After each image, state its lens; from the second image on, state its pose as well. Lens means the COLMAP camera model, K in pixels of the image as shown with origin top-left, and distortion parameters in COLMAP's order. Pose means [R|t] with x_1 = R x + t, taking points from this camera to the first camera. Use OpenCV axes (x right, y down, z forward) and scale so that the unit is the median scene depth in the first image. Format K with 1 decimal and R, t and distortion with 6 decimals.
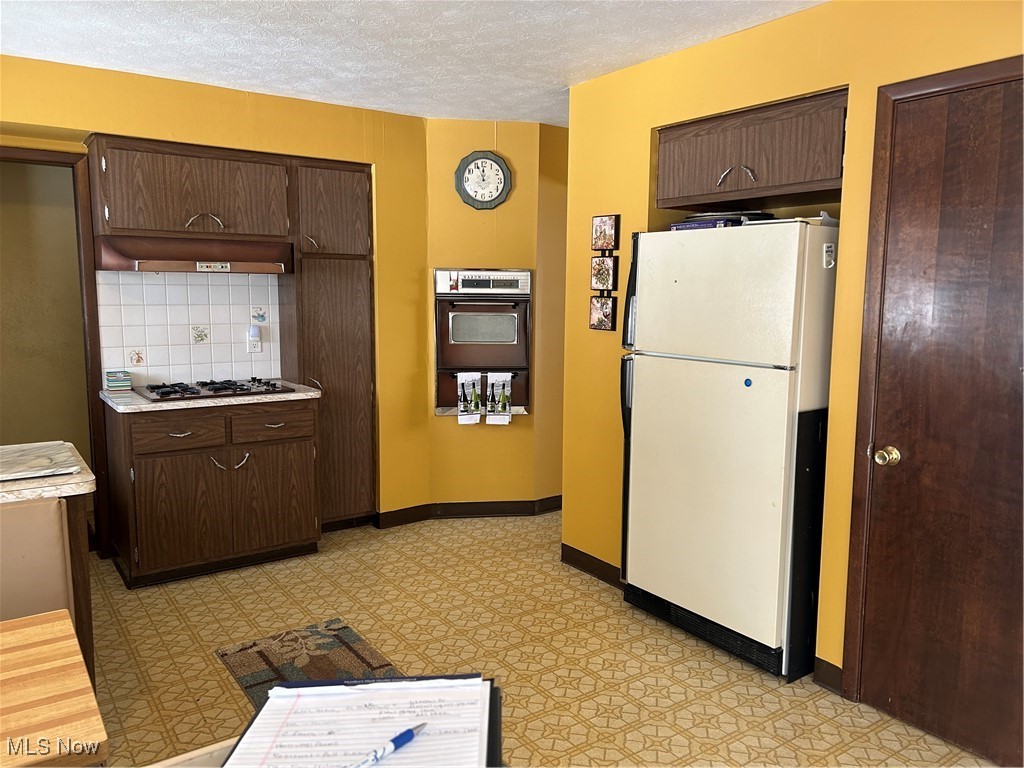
lens RADIAL K [[771.8, 0, 512.0], [0, 771.8, 384.0], [0, 0, 1]] dist [0.058220, -0.059950]
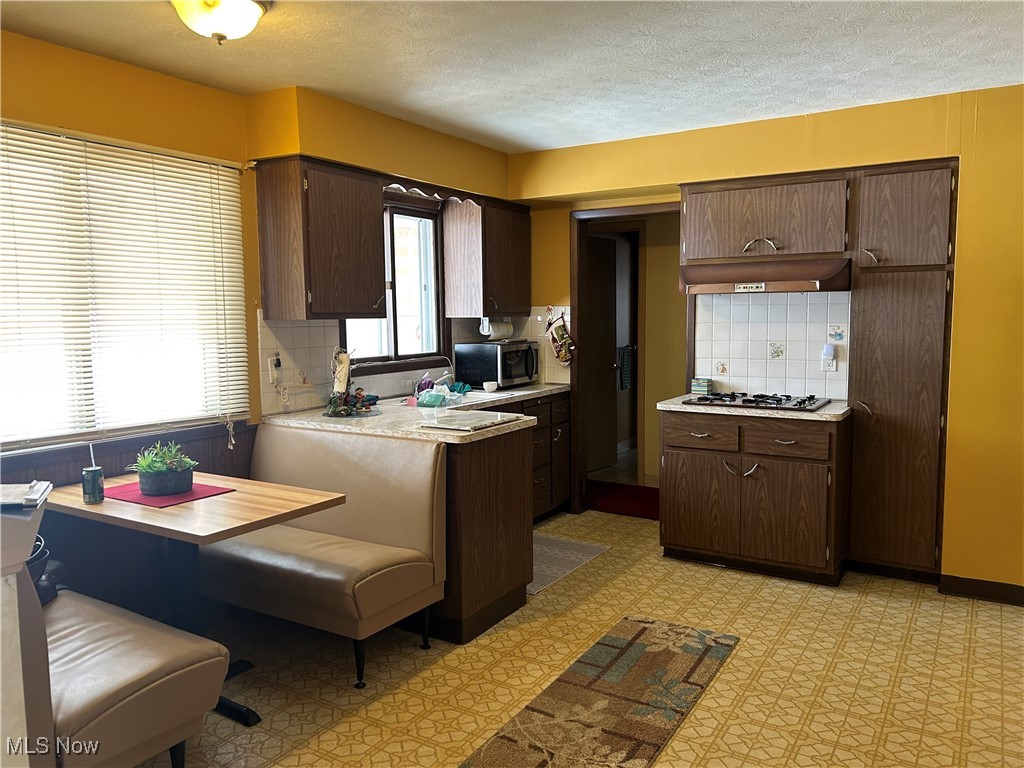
lens RADIAL K [[765.9, 0, 509.9], [0, 765.9, 378.0], [0, 0, 1]] dist [0.034217, -0.006183]
pose [[0.393817, 0.070817, -0.916457, 0.467378], [-0.103317, 0.994120, 0.032421, -0.024936], [0.913364, 0.081918, 0.398818, 0.273709]]
